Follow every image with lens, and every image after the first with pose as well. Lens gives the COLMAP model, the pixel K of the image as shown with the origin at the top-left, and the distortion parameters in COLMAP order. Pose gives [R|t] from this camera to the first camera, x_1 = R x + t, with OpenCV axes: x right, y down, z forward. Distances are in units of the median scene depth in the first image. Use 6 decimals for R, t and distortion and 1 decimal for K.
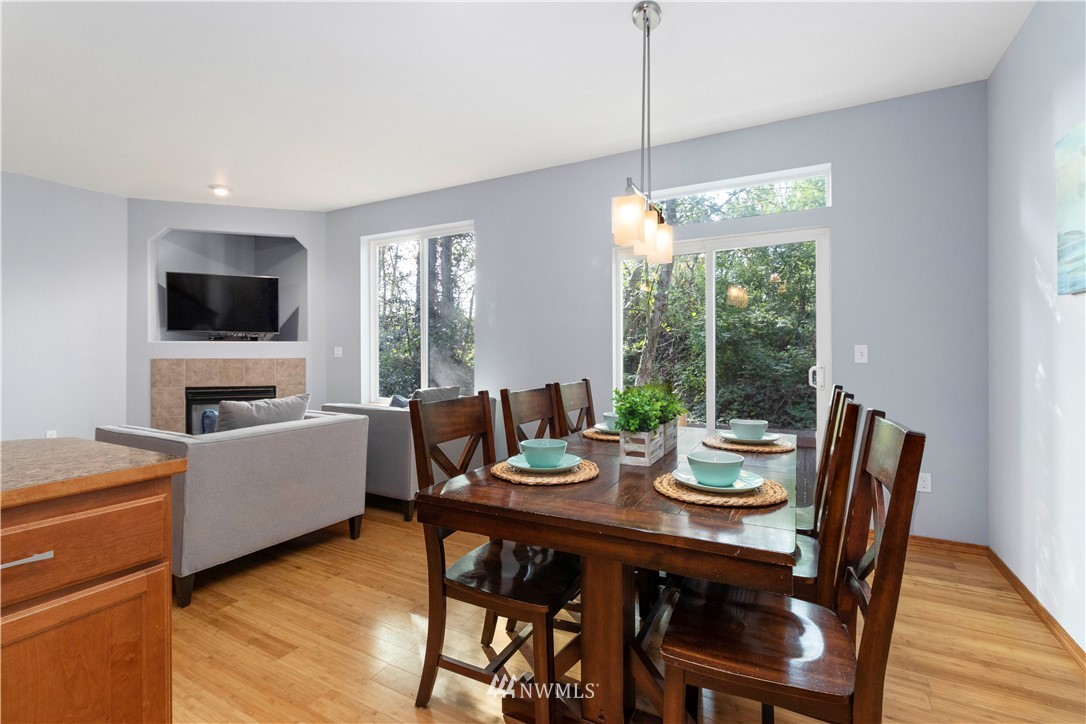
lens RADIAL K [[500.6, 0, 543.6], [0, 500.6, 347.2], [0, 0, 1]] dist [-0.000343, 0.000864]
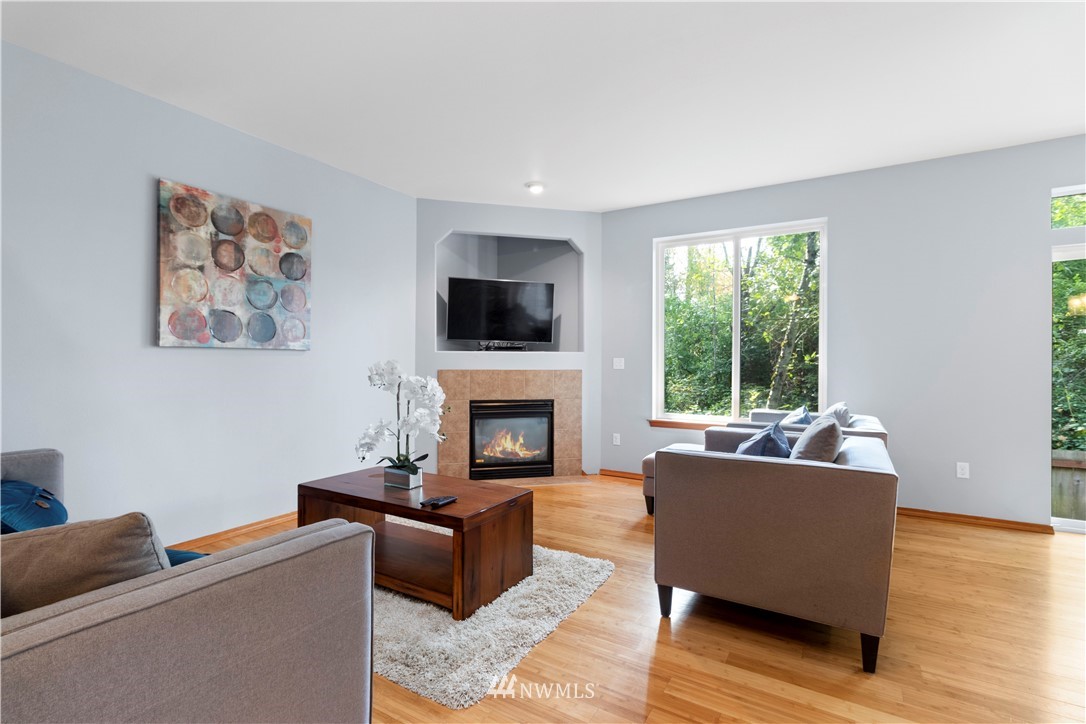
lens RADIAL K [[500.6, 0, 540.0], [0, 500.6, 359.8], [0, 0, 1]] dist [-0.000343, 0.000864]
pose [[0.999247, 0.003252, -0.038664, -0.537455], [-0.003217, 0.999994, 0.000967, 0.002787], [0.038666, -0.000842, 0.999252, 0.069247]]
